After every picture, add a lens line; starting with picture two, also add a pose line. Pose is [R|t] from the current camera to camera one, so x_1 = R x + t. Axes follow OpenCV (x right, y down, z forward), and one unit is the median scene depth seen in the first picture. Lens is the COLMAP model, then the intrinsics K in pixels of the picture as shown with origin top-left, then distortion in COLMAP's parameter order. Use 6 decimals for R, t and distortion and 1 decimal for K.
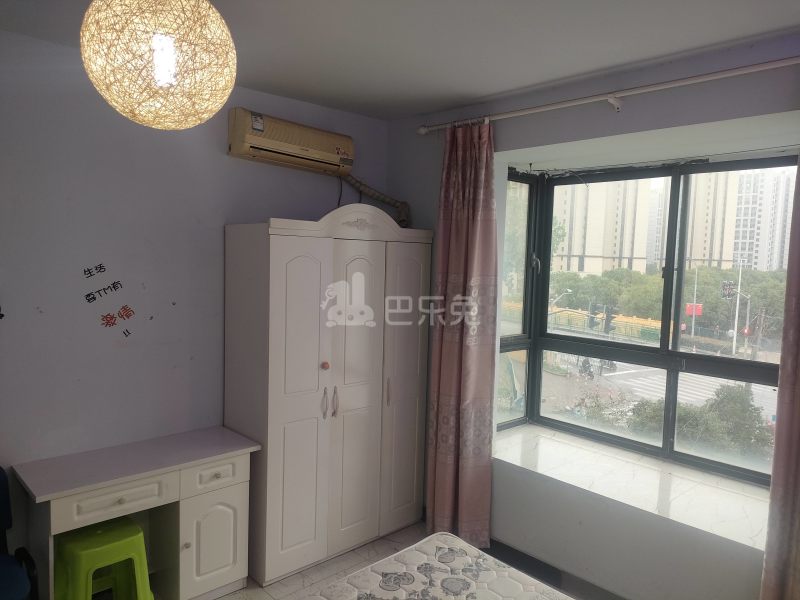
lens RADIAL K [[580.6, 0, 397.6], [0, 580.6, 298.8], [0, 0, 1]] dist [0.051346, -0.040017]
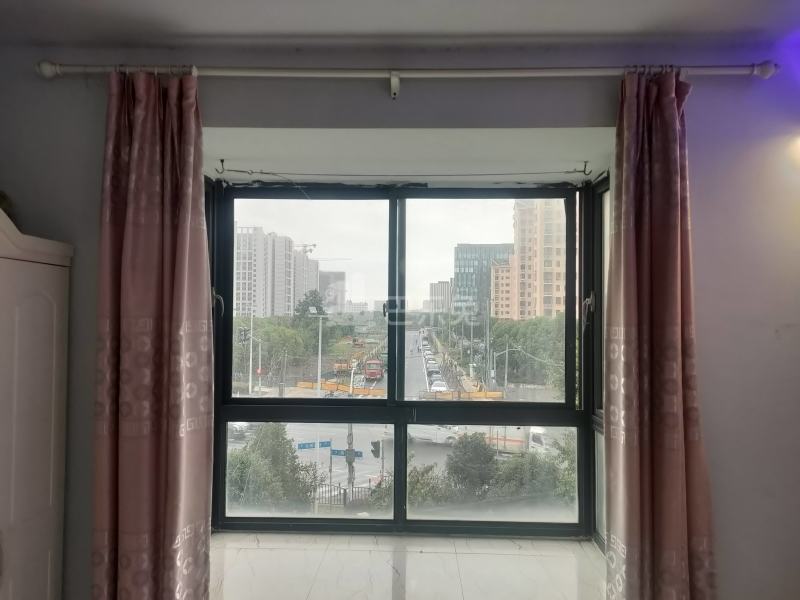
lens RADIAL K [[580.6, 0, 399.2], [0, 580.6, 300.5], [0, 0, 1]] dist [0.051346, -0.040017]
pose [[0.700984, -0.006342, 0.713149, -0.142597], [0.064827, 0.996387, -0.054859, -0.011039], [-0.710224, 0.084687, 0.698863, 0.413968]]
